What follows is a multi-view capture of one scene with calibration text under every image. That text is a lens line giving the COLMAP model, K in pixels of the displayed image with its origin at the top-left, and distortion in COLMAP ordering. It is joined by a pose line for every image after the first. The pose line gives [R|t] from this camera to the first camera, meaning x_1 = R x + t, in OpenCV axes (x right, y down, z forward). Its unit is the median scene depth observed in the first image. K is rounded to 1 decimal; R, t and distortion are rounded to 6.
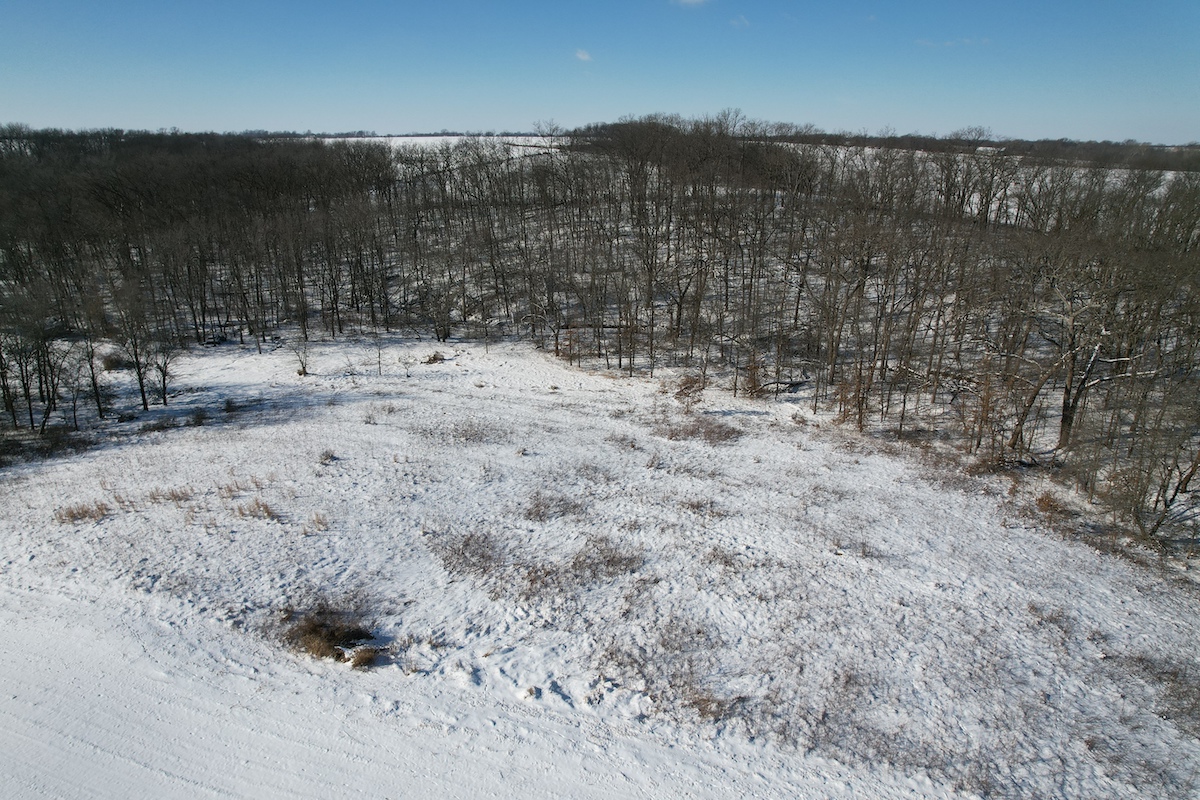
lens RADIAL K [[764.6, 0, 600.0], [0, 764.6, 400.0], [0, 0, 1]] dist [-0.076265, 0.064595]
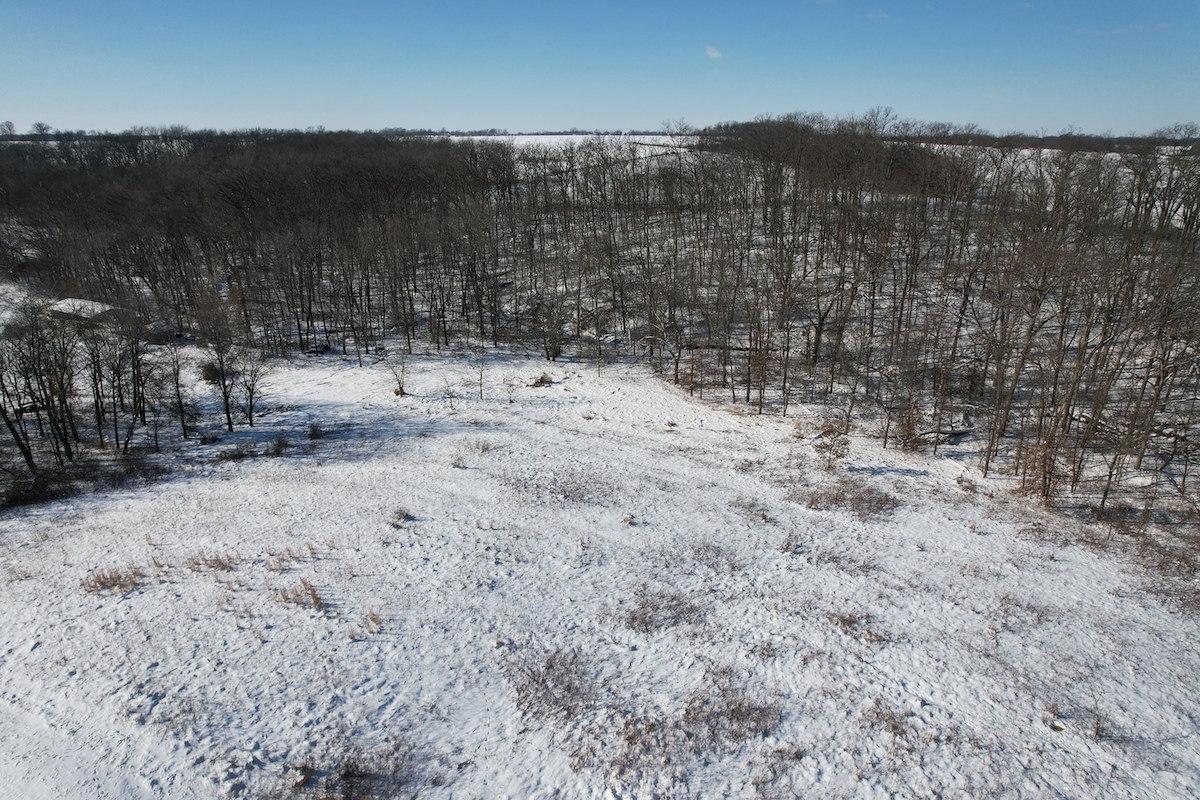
lens RADIAL K [[764.6, 0, 600.0], [0, 764.6, 400.0], [0, 0, 1]] dist [-0.076265, 0.064595]
pose [[0.987304, 0.050679, -0.150539, -0.015179], [-0.050386, 0.998713, 0.005766, -0.064468], [0.150637, 0.001892, 0.988587, 0.170478]]
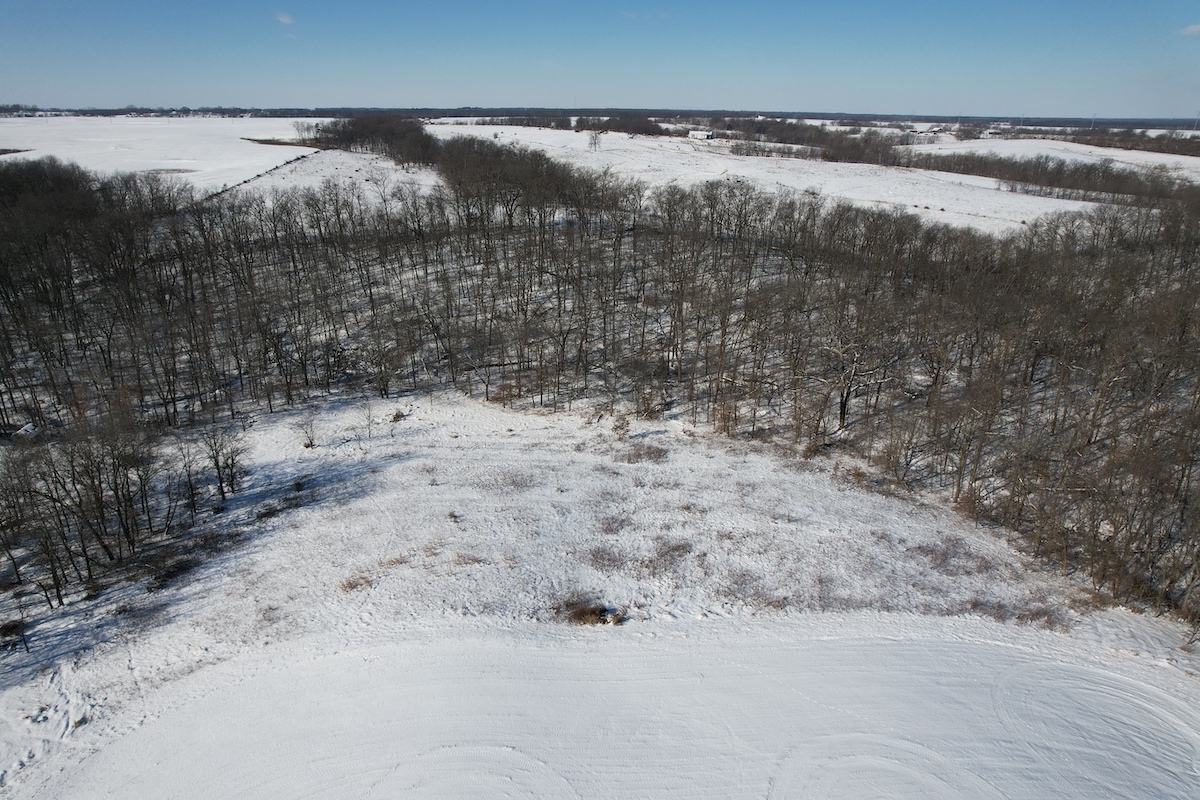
lens RADIAL K [[764.6, 0, 600.0], [0, 764.6, 400.0], [0, 0, 1]] dist [-0.076265, 0.064595]
pose [[0.937408, -0.123549, 0.325579, -0.491565], [0.109505, 0.992101, 0.061191, -0.192194], [-0.330568, -0.021708, 0.943533, -0.463116]]
